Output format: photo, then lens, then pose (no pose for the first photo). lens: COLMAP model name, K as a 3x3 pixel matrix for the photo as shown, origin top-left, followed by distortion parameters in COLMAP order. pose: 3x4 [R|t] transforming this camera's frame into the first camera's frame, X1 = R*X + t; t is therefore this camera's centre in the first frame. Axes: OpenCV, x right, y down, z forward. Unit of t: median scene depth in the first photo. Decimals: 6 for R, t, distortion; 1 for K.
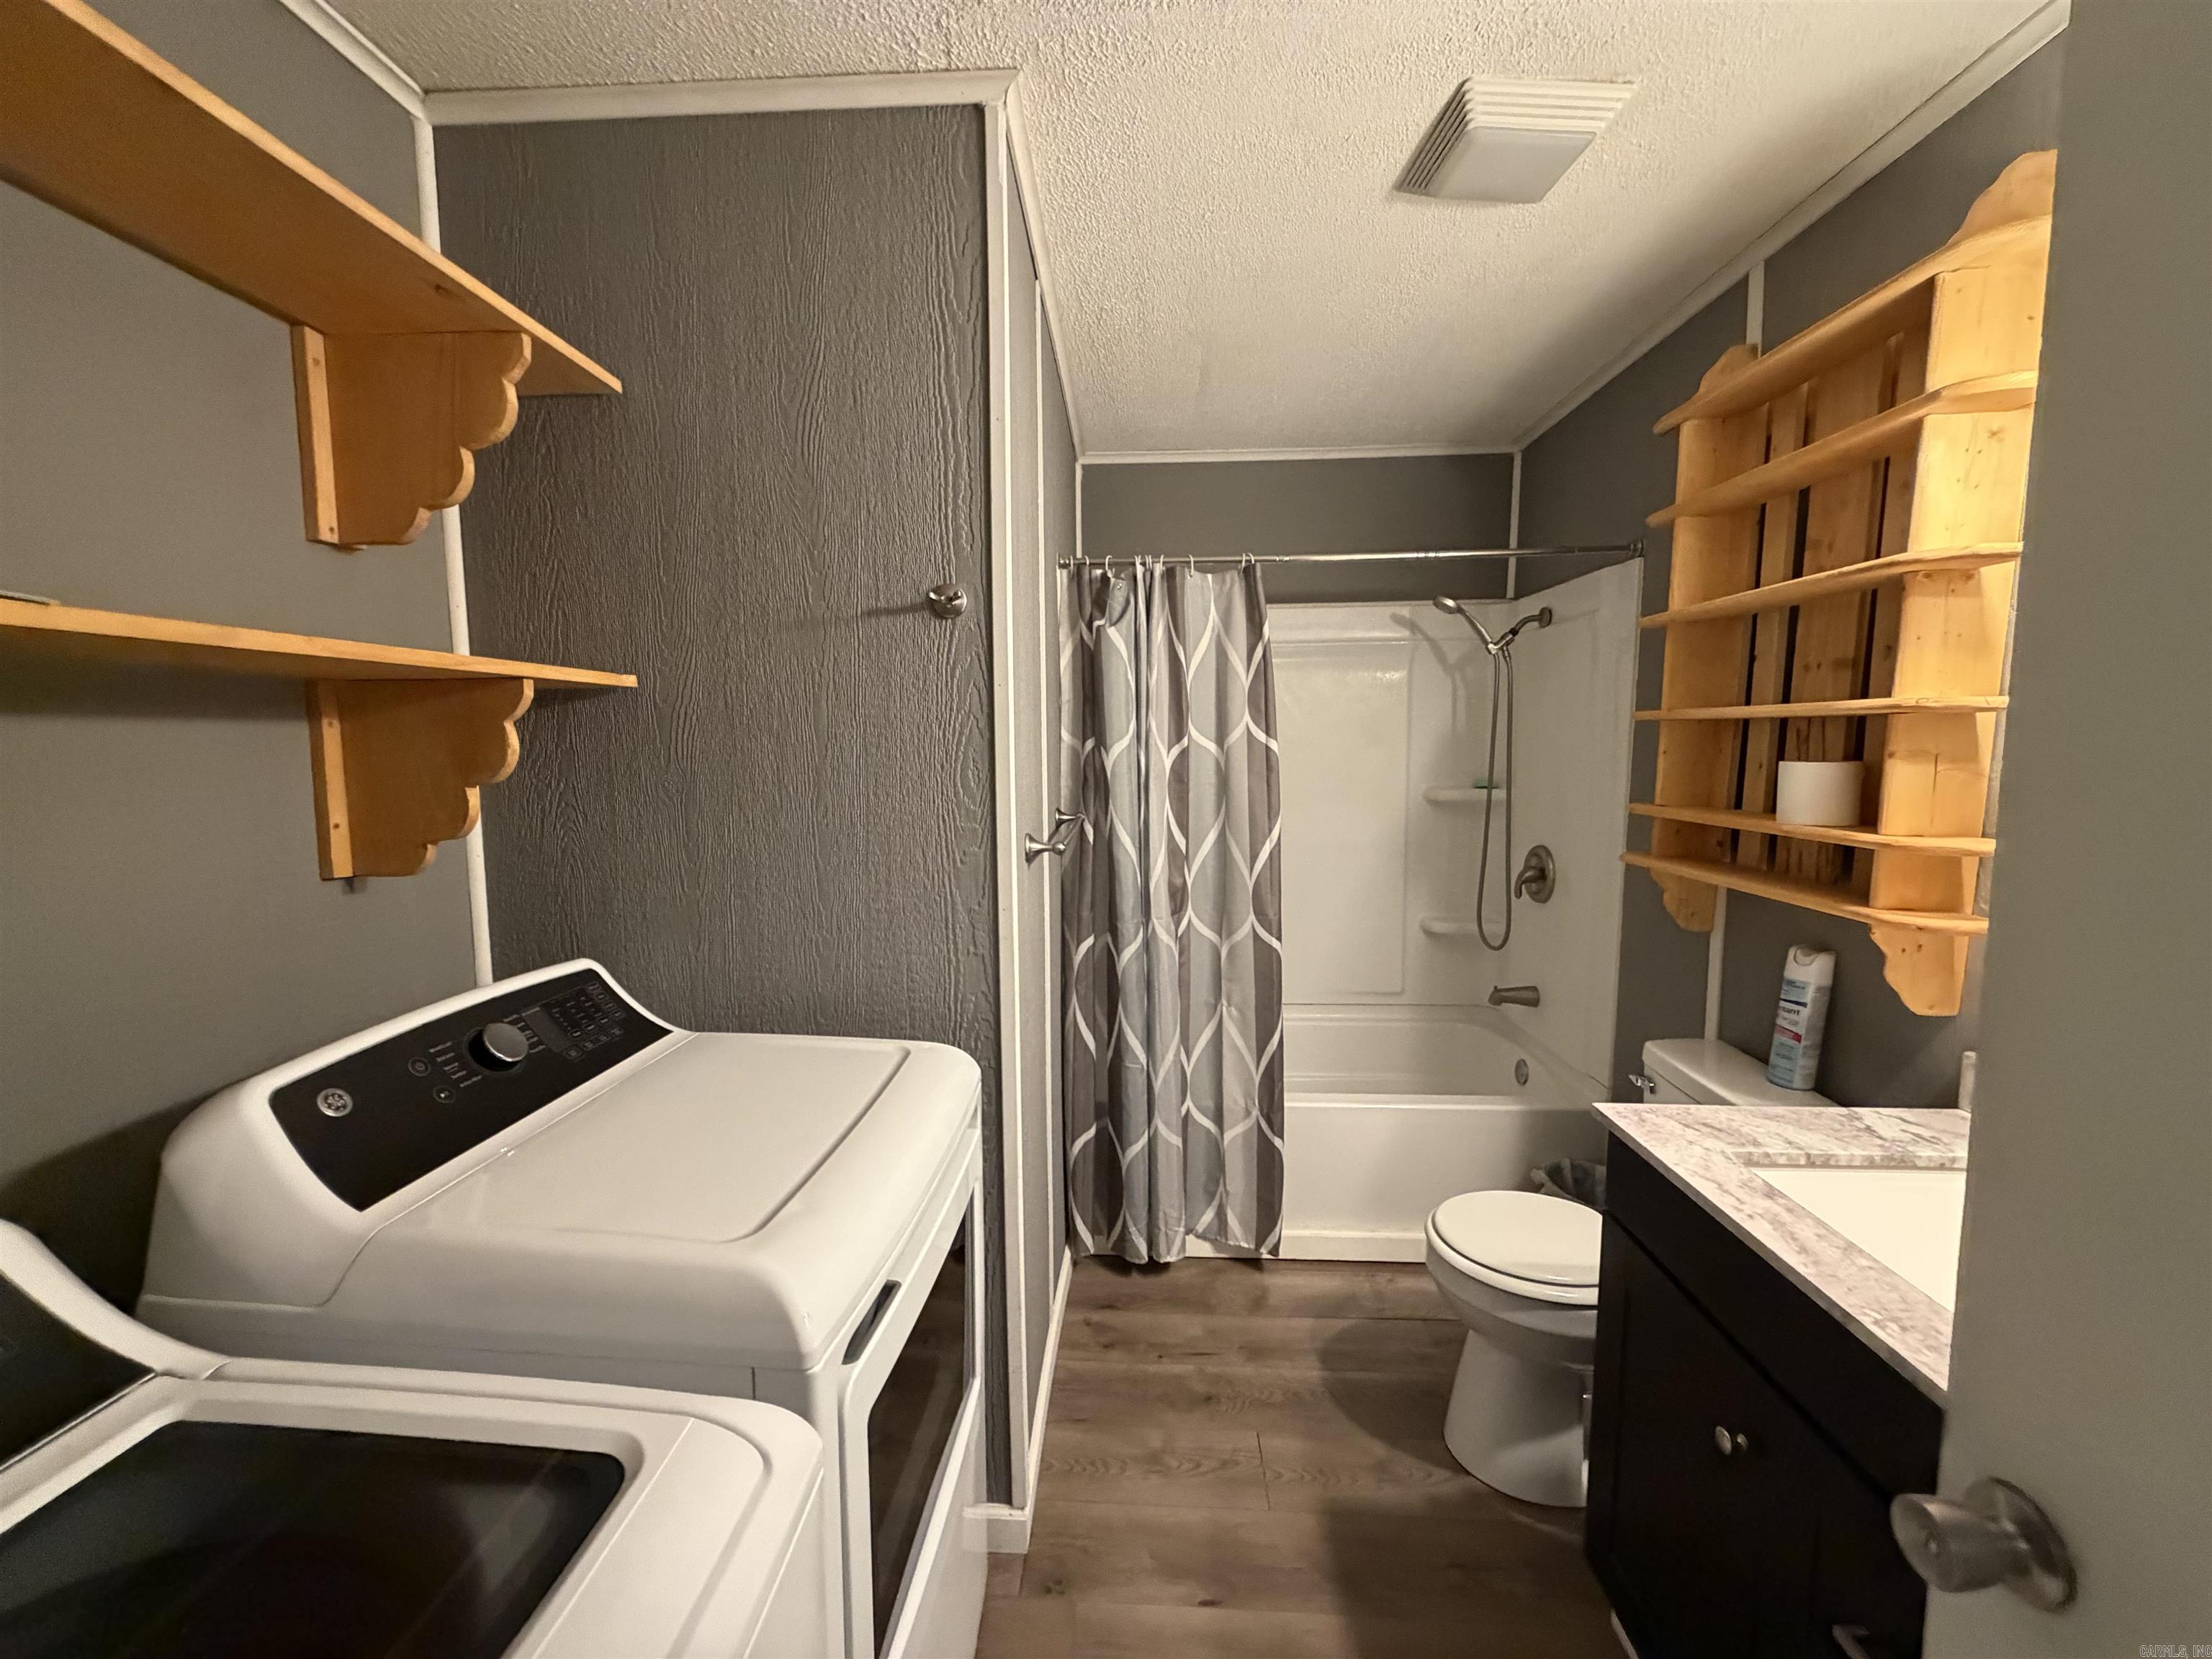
lens RADIAL K [[883.5, 0, 1098.4], [0, 883.5, 830.6], [0, 0, 1]] dist [-0.001629, 0.000716]
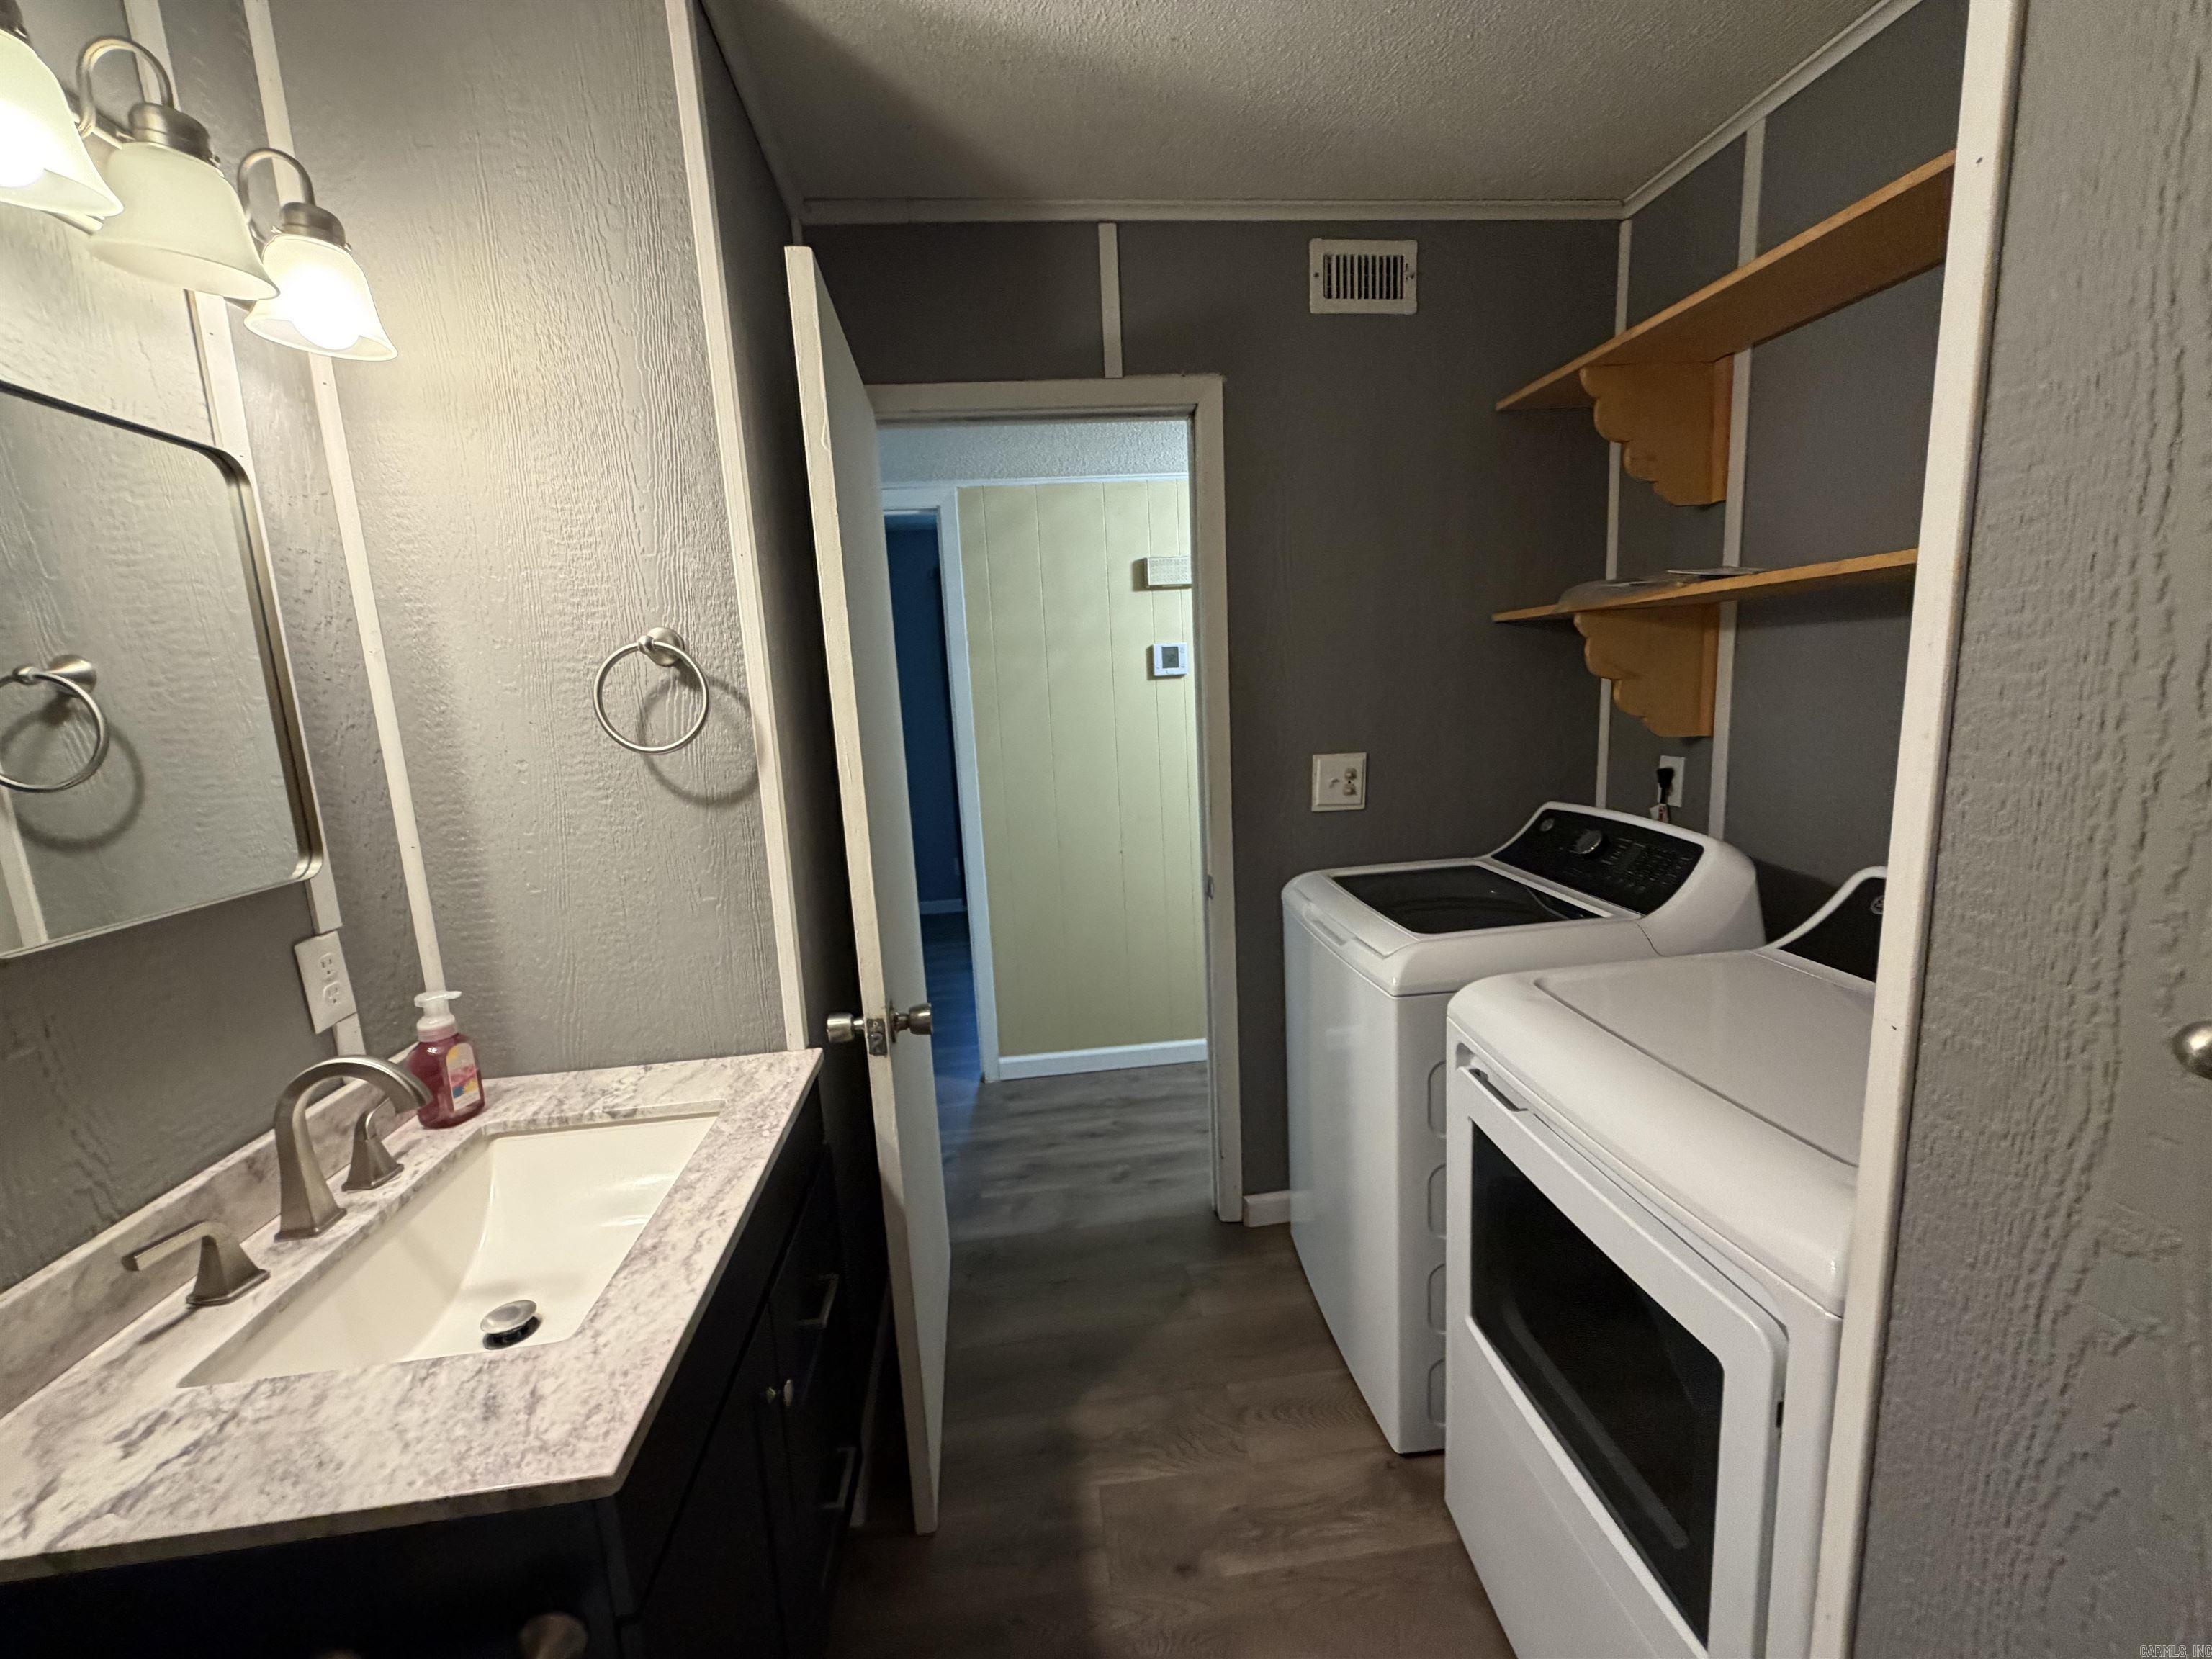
lens RADIAL K [[883.5, 0, 1106.2], [0, 883.5, 825.2], [0, 0, 1]] dist [-0.001629, 0.000716]
pose [[-0.984097, 0.088330, -0.154112, 0.439239], [0.045382, 0.963829, 0.262630, -0.173863], [0.171735, 0.251460, -0.952510, 1.798192]]
